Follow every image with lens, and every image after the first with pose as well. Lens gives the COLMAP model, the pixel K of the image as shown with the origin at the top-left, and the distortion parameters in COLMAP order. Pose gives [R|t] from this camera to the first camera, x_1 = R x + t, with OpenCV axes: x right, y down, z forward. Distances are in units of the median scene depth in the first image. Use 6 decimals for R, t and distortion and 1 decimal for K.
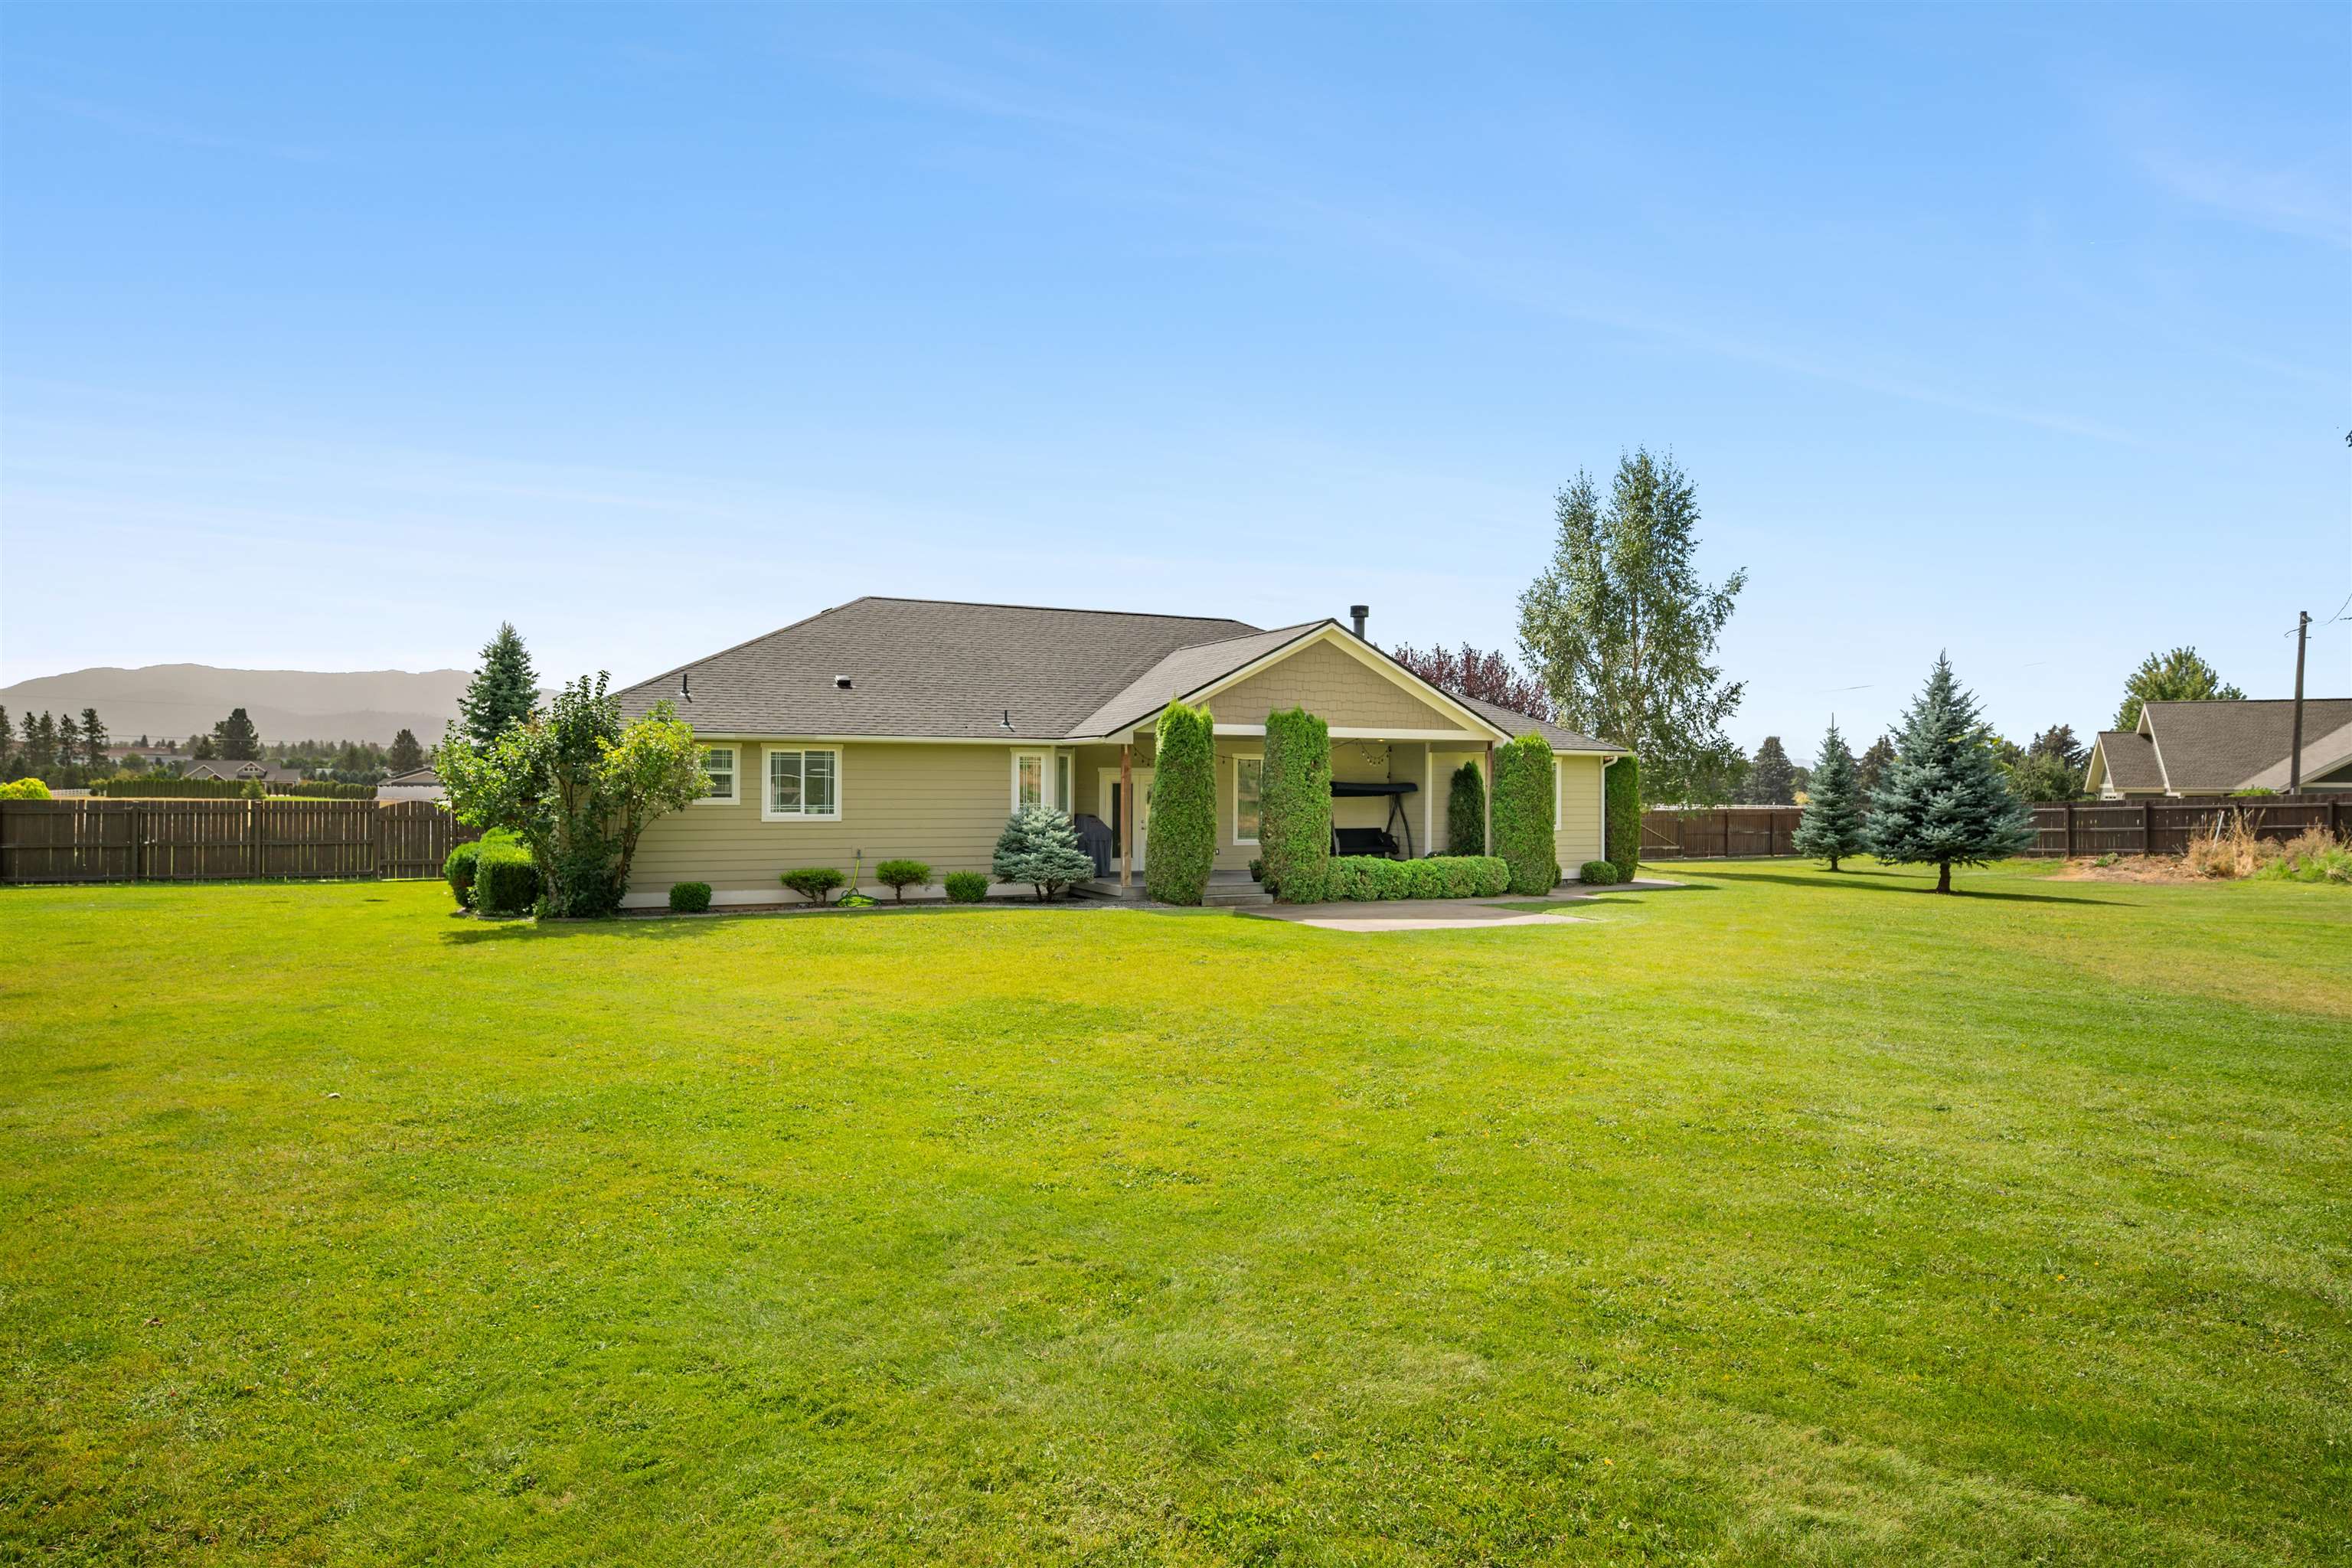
lens RADIAL K [[1331.1, 0, 1176.0], [0, 1331.1, 784.0], [0, 0, 1]] dist [0.000495, 0.000363]
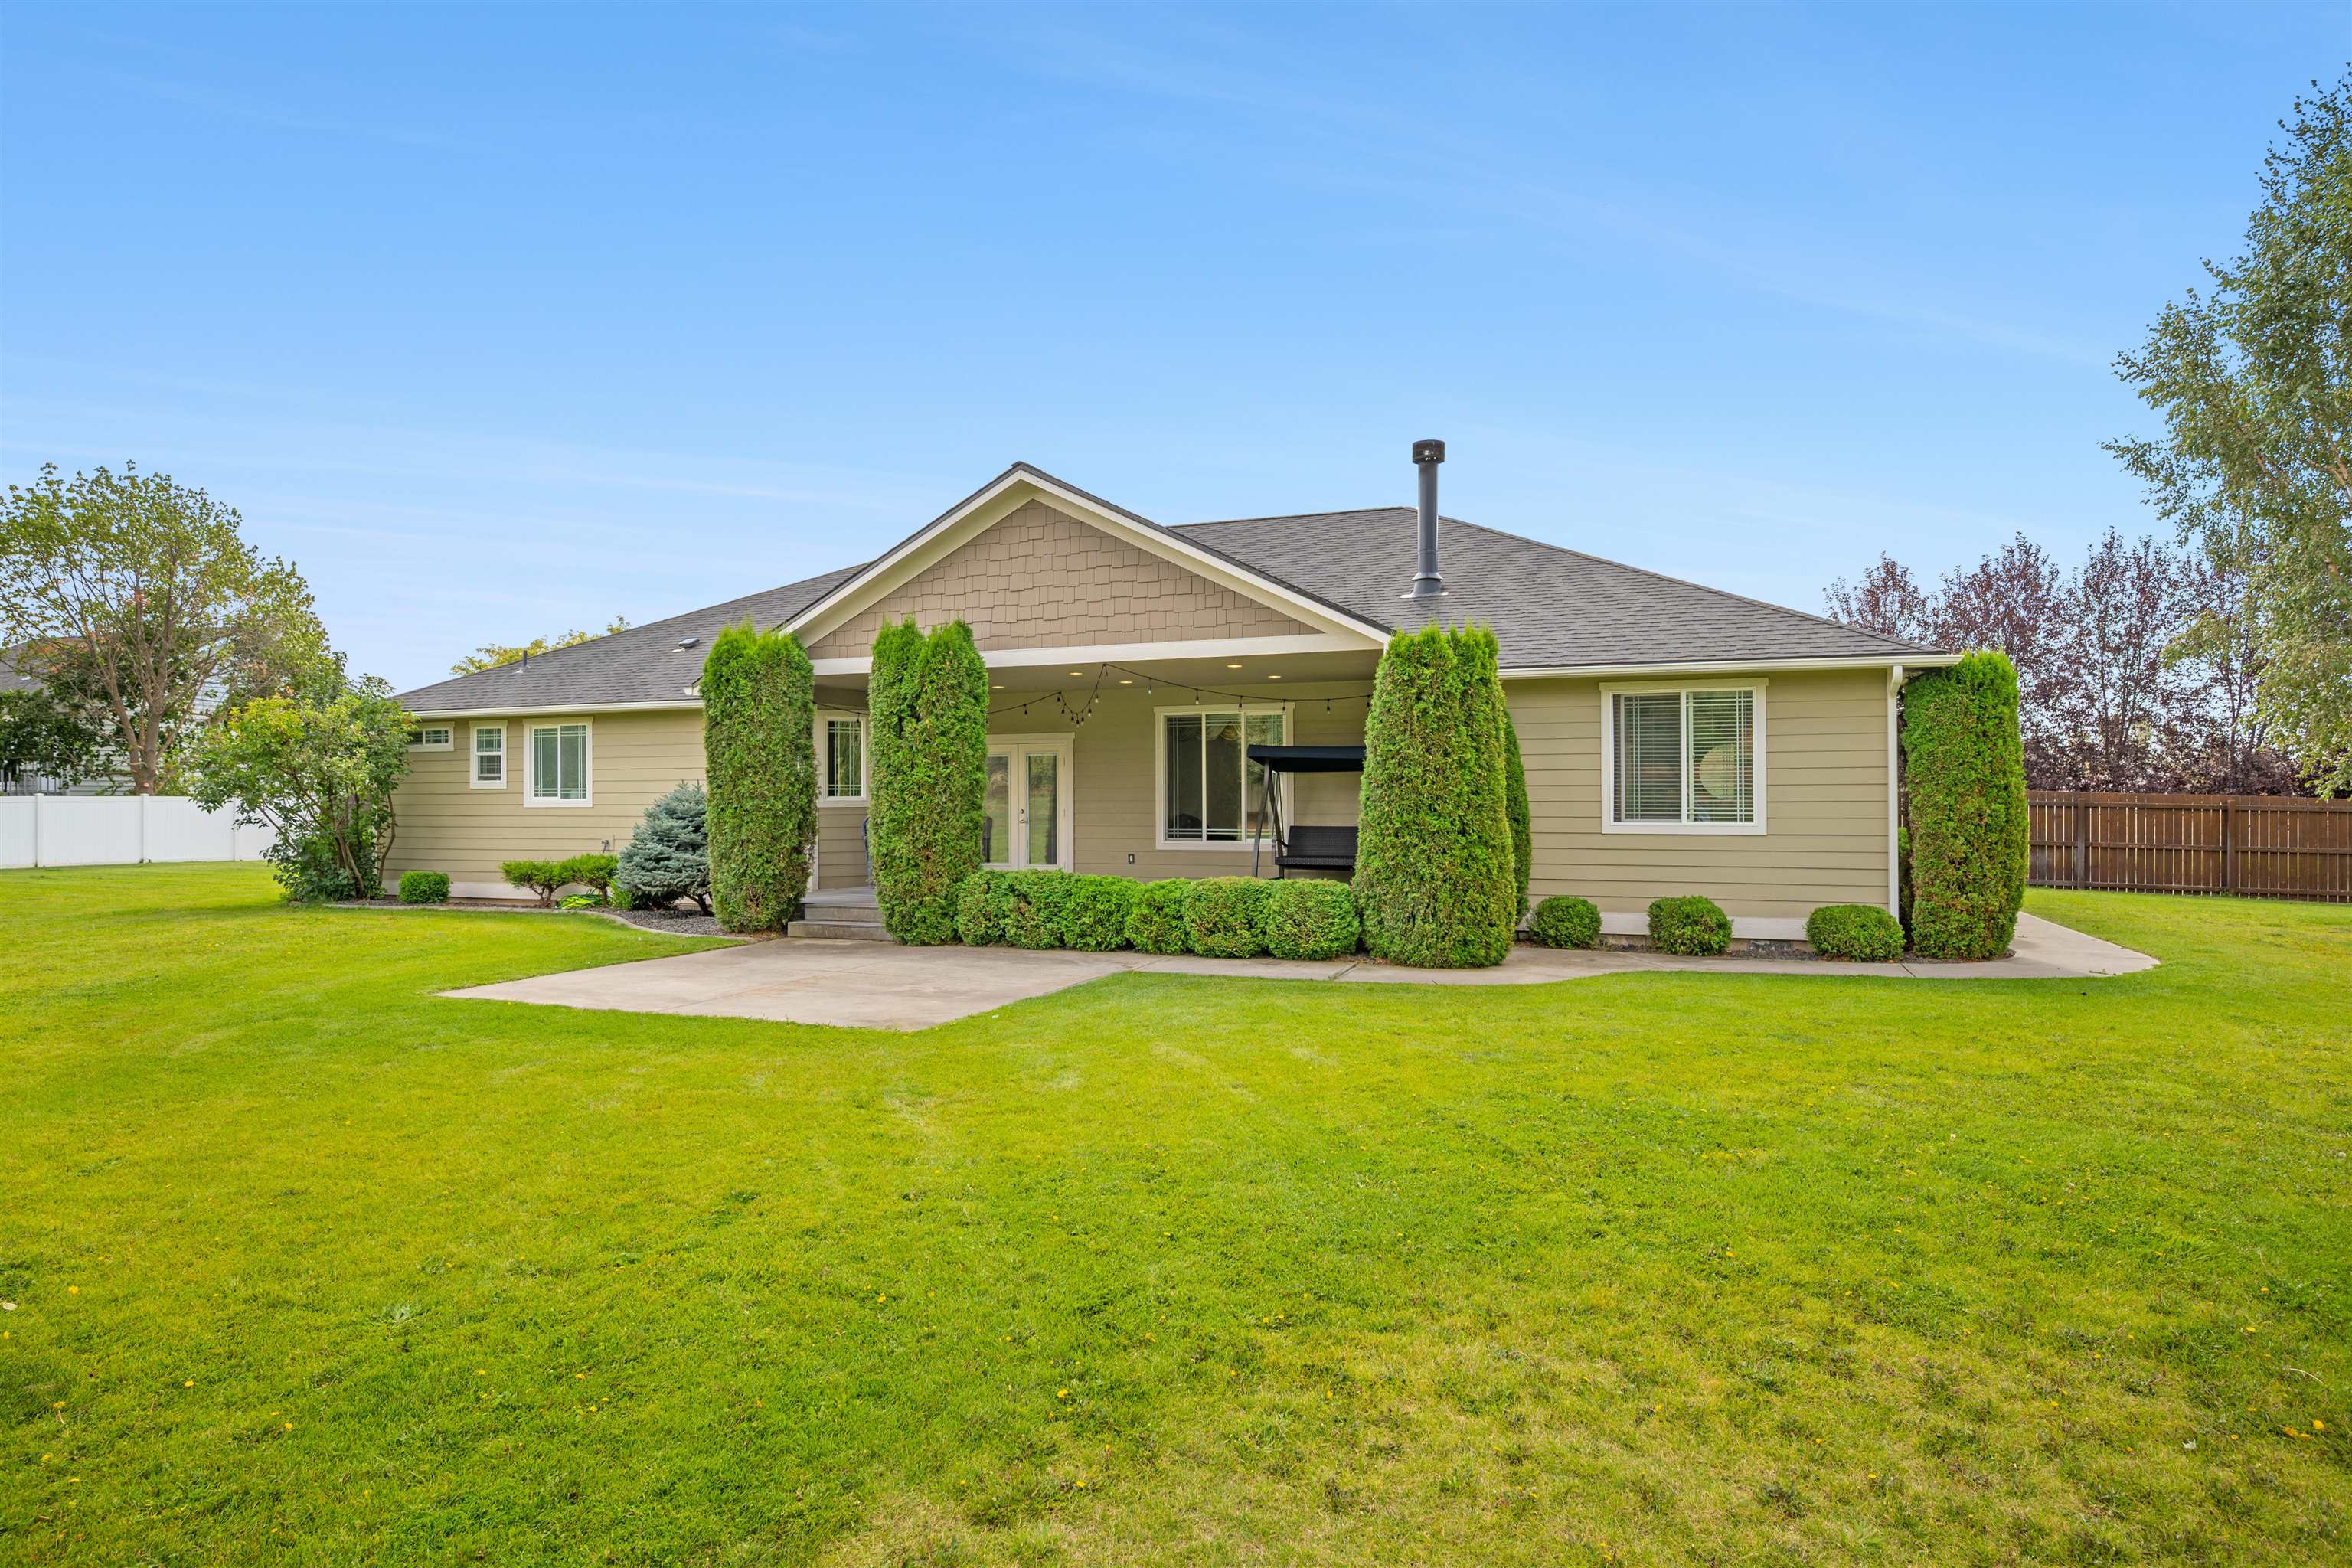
lens RADIAL K [[1331.1, 0, 1176.0], [0, 1331.1, 784.0], [0, 0, 1]] dist [0.000495, 0.000363]
pose [[0.685743, -0.014516, -0.727699, 0.601117], [0.009058, 0.999894, -0.011410, 0.025235], [0.727787, 0.001233, 0.685802, 0.660784]]
